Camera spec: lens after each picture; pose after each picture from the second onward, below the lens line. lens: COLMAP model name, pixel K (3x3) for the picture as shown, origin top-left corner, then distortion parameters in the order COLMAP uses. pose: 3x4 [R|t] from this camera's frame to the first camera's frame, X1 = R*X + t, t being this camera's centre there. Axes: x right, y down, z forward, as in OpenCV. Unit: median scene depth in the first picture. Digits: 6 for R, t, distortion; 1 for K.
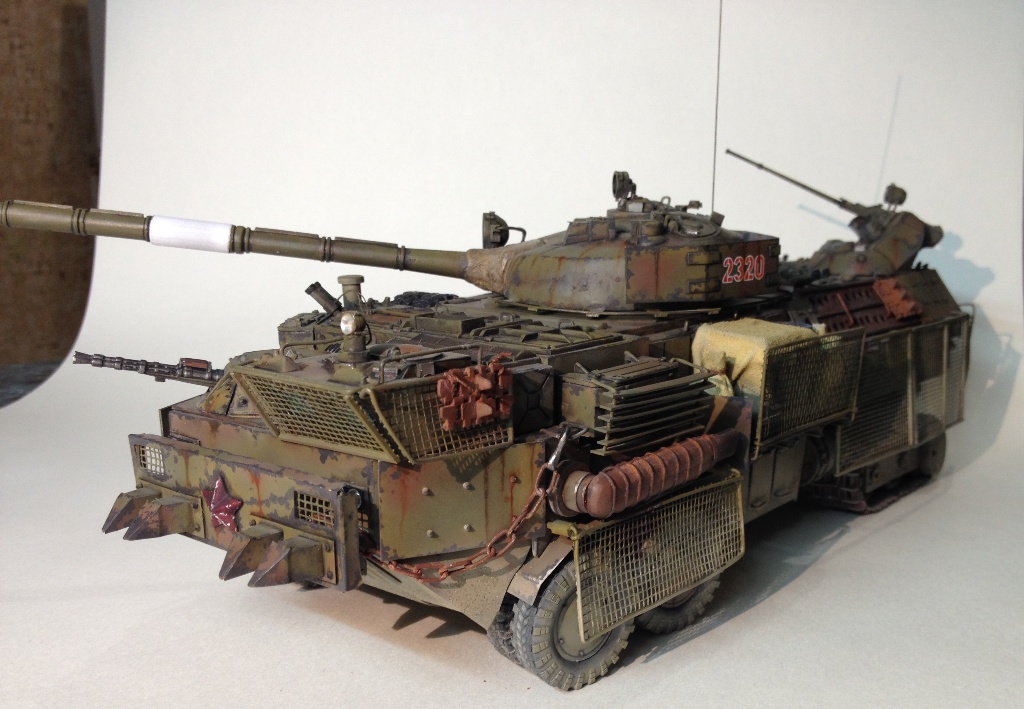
lens RADIAL K [[1099.5, 0, 512.0], [0, 1099.5, 354.5], [0, 0, 1]] dist [0.045314, -0.014568]
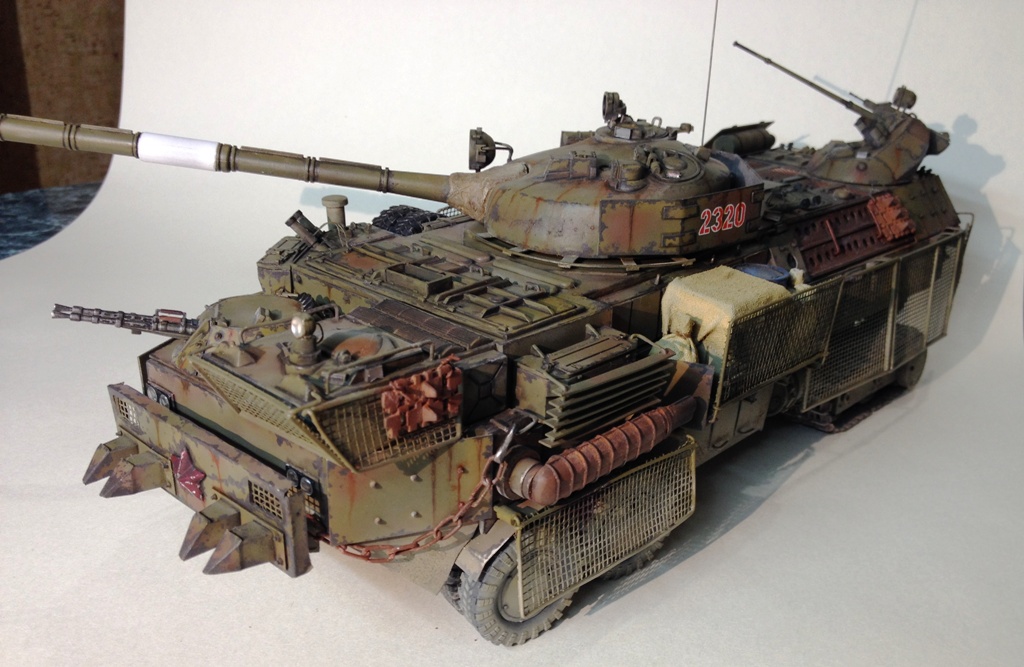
lens RADIAL K [[1039.5, 0, 481.6], [0, 1039.5, 336.5], [0, 0, 1]] dist [0.059998, -0.131724]
pose [[0.997272, 0.044396, -0.058963, 0.056438], [-0.031722, 0.979138, 0.200705, -0.159992], [0.066643, -0.198287, 0.977876, 0.051888]]
